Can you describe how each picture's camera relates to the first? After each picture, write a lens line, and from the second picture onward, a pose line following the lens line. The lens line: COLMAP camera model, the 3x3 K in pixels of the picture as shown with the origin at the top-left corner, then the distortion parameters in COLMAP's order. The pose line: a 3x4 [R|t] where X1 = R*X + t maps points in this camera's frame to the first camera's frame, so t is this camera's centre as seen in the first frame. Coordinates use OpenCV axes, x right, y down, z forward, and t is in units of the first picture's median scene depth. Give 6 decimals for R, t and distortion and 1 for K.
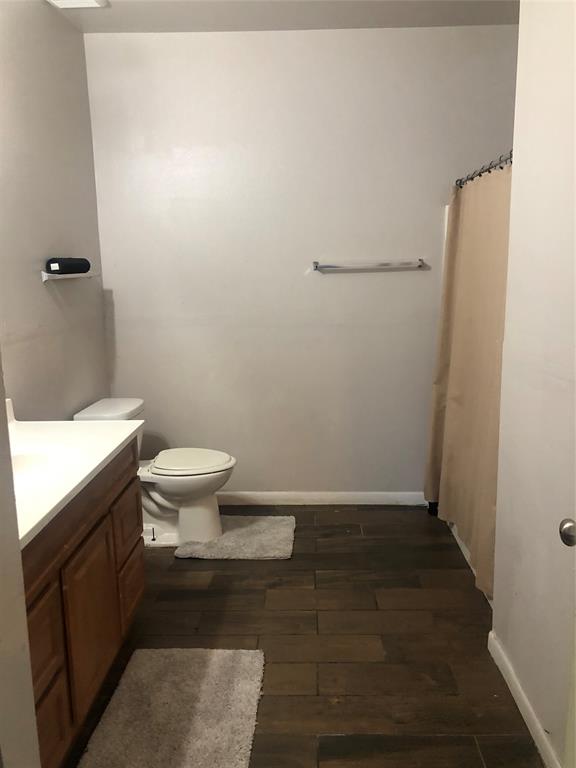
lens RADIAL K [[628.9, 0, 293.6], [0, 628.9, 380.9], [0, 0, 1]] dist [0.041009, -0.044879]
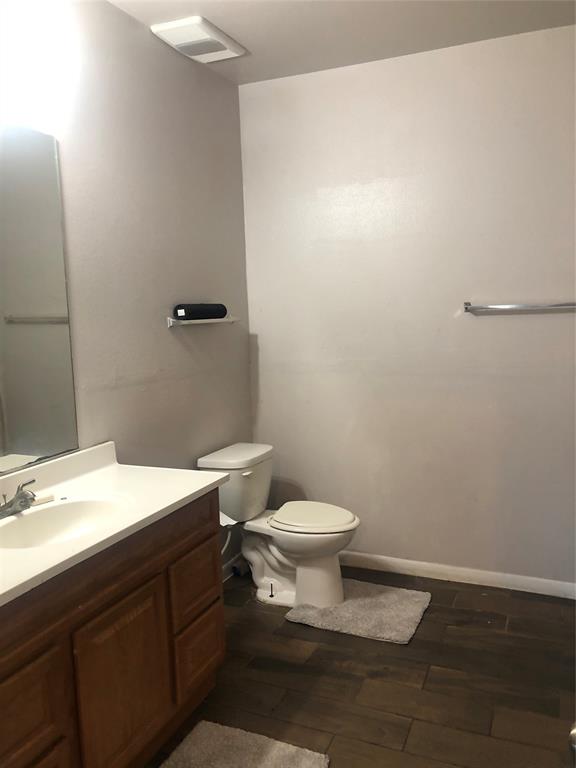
lens RADIAL K [[628.9, 0, 286.4], [0, 628.9, 390.9], [0, 0, 1]] dist [0.041009, -0.044879]
pose [[0.930871, 0.034198, -0.363743, 0.137490], [-0.051806, 0.997905, -0.038760, -0.021498], [0.361655, 0.054924, 0.930693, 0.110032]]
